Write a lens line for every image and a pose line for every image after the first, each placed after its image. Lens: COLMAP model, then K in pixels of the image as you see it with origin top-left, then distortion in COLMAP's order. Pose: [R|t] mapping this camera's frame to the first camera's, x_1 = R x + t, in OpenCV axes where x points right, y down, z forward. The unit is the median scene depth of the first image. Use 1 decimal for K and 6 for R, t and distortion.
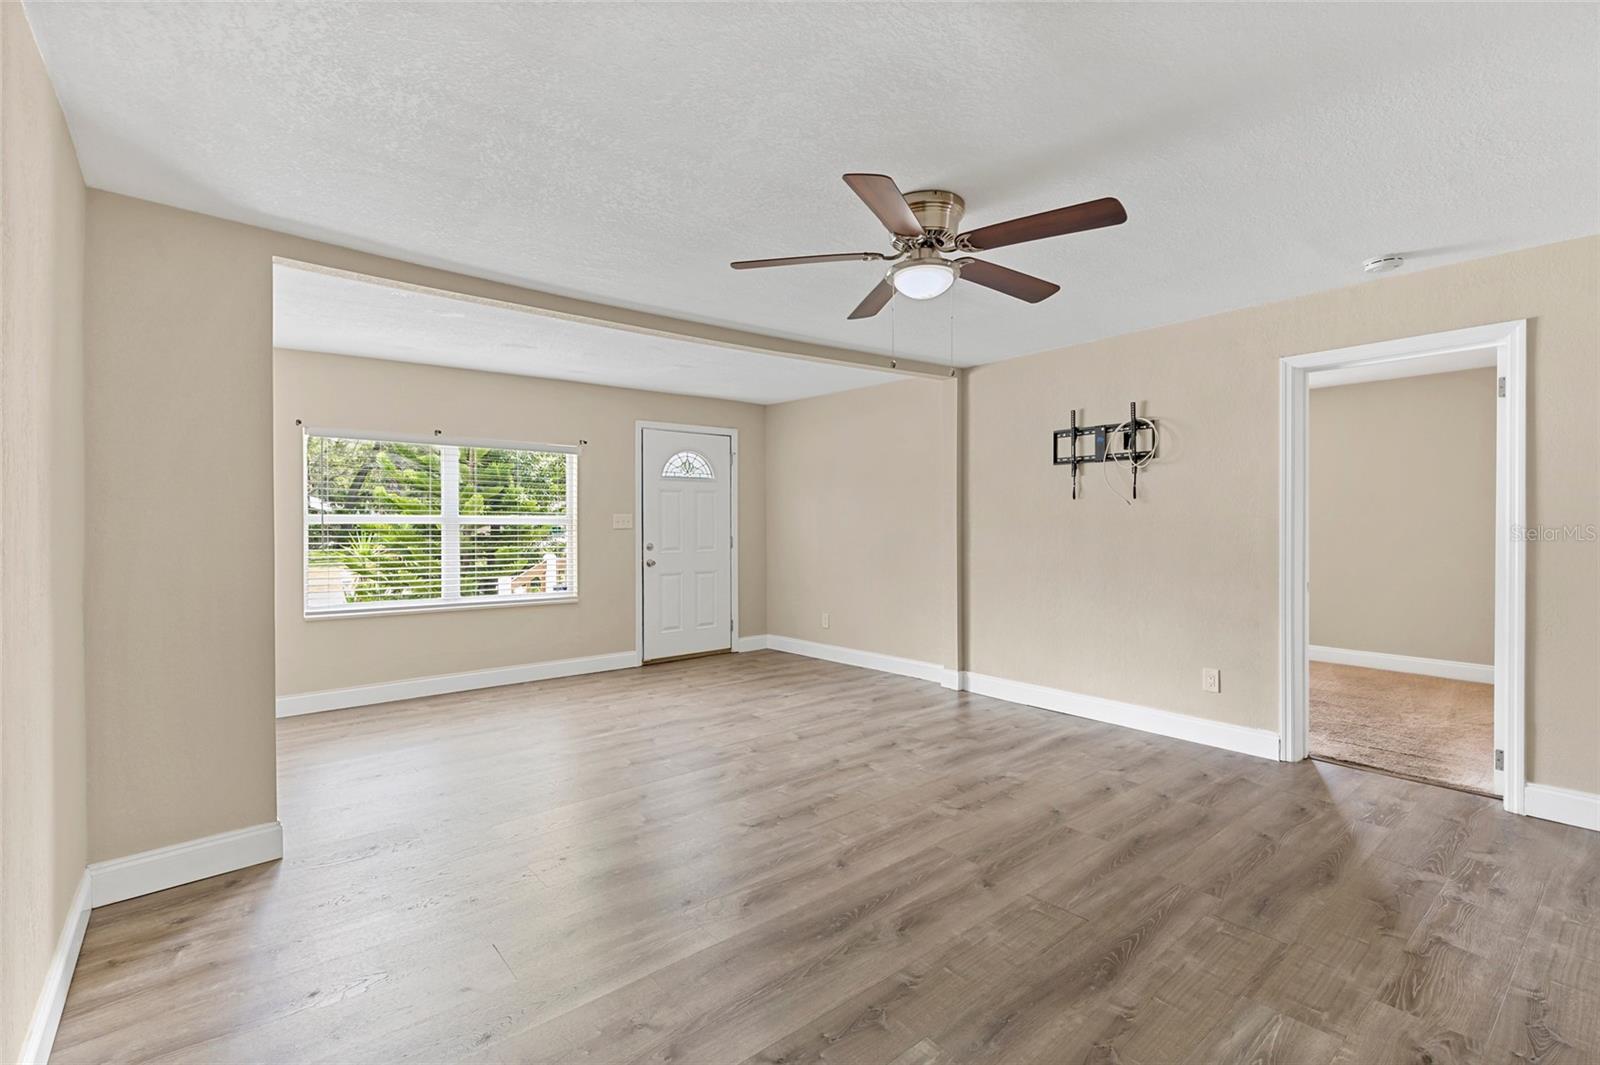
lens RADIAL K [[721.3, 0, 812.3], [0, 721.3, 525.5], [0, 0, 1]] dist [0.002182, -0.000330]
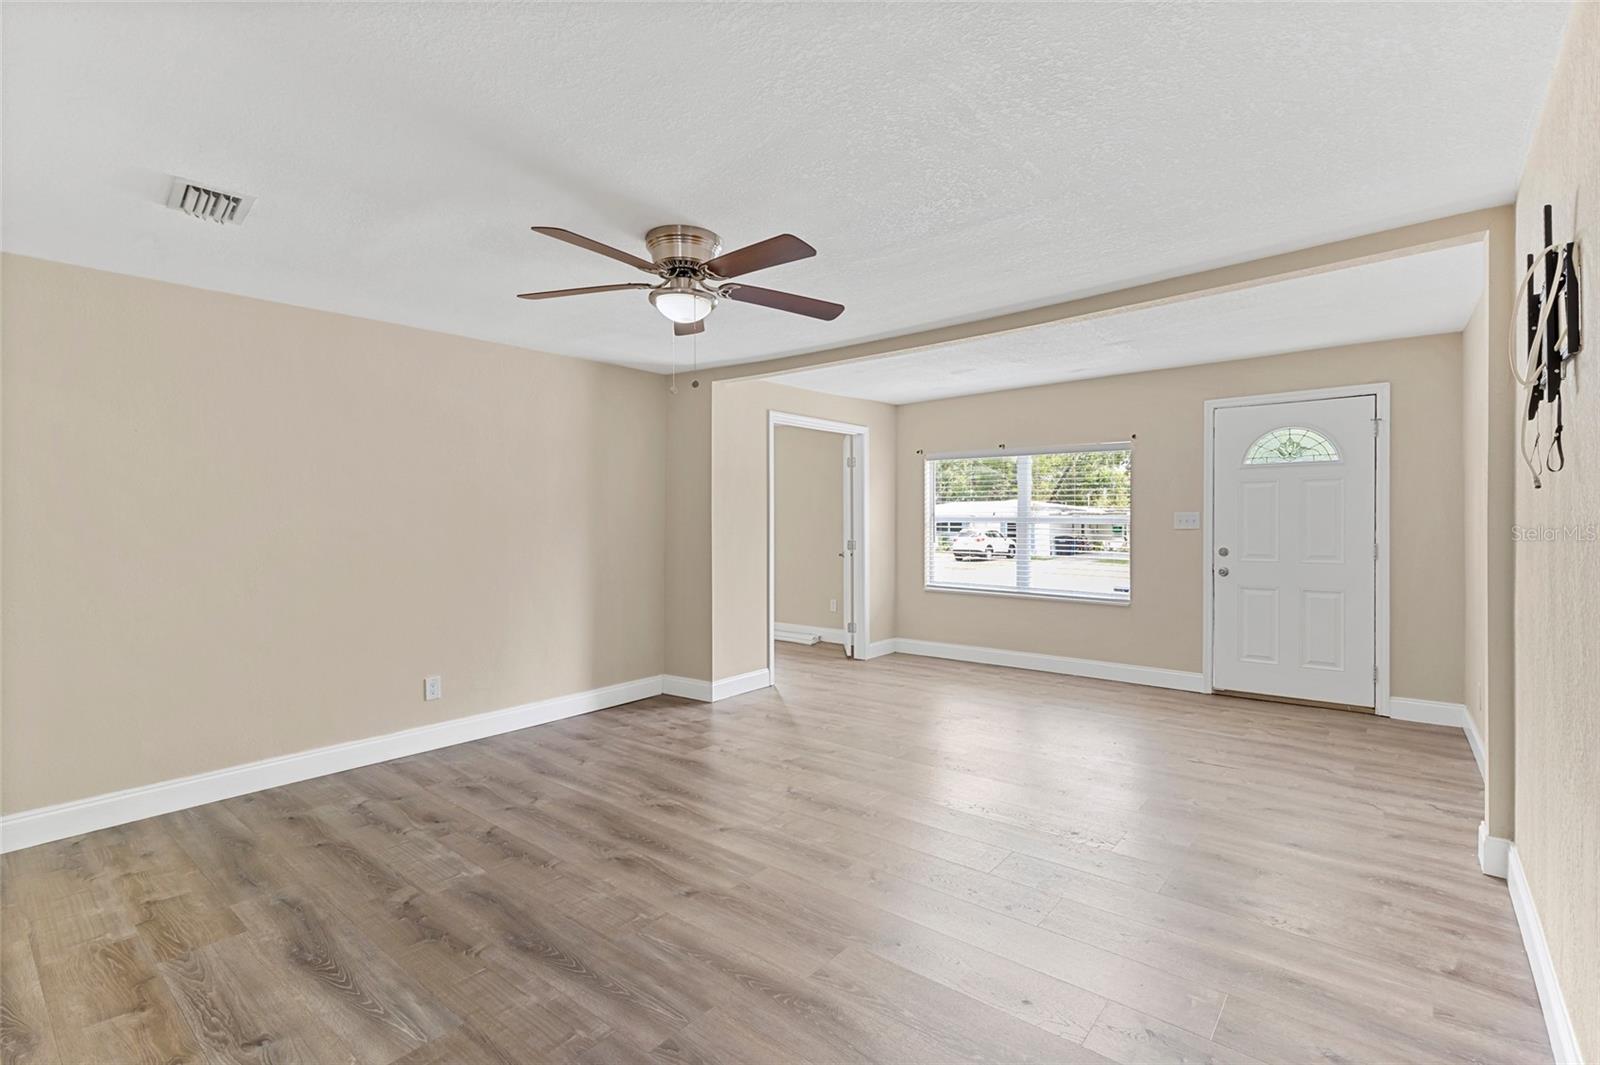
lens RADIAL K [[733.8, 0, 818.9], [0, 733.8, 513.9], [0, 0, 1]] dist [0.003085, 0.000006]
pose [[0.192154, -0.004836, -0.981353, 0.843916], [-0.001760, 0.999985, -0.005273, -0.013372], [0.981363, 0.002741, 0.192143, 0.649580]]
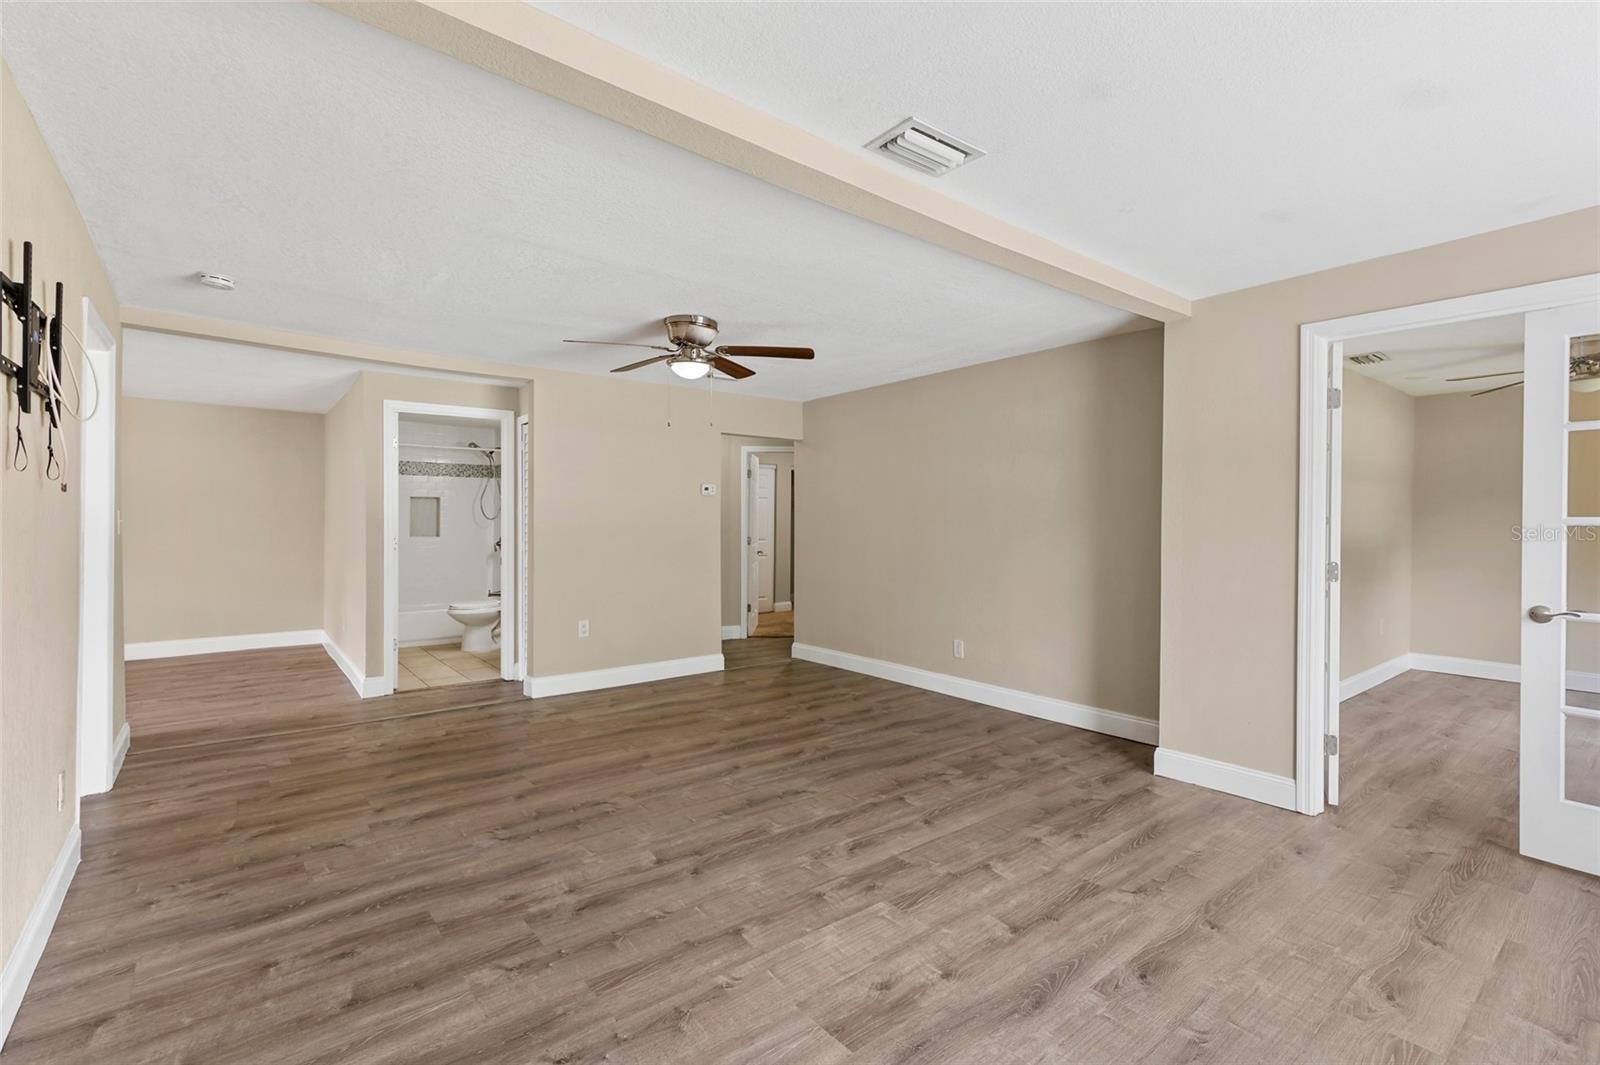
lens RADIAL K [[725.7, 0, 797.4], [0, 725.7, 524.8], [0, 0, 1]] dist [0.004875, 0.000054]
pose [[-0.999583, 0.000008, 0.028877, -0.083341], [0.000473, 0.999870, 0.016091, -0.016848], [-0.028873, 0.016098, -0.999453, 1.687128]]
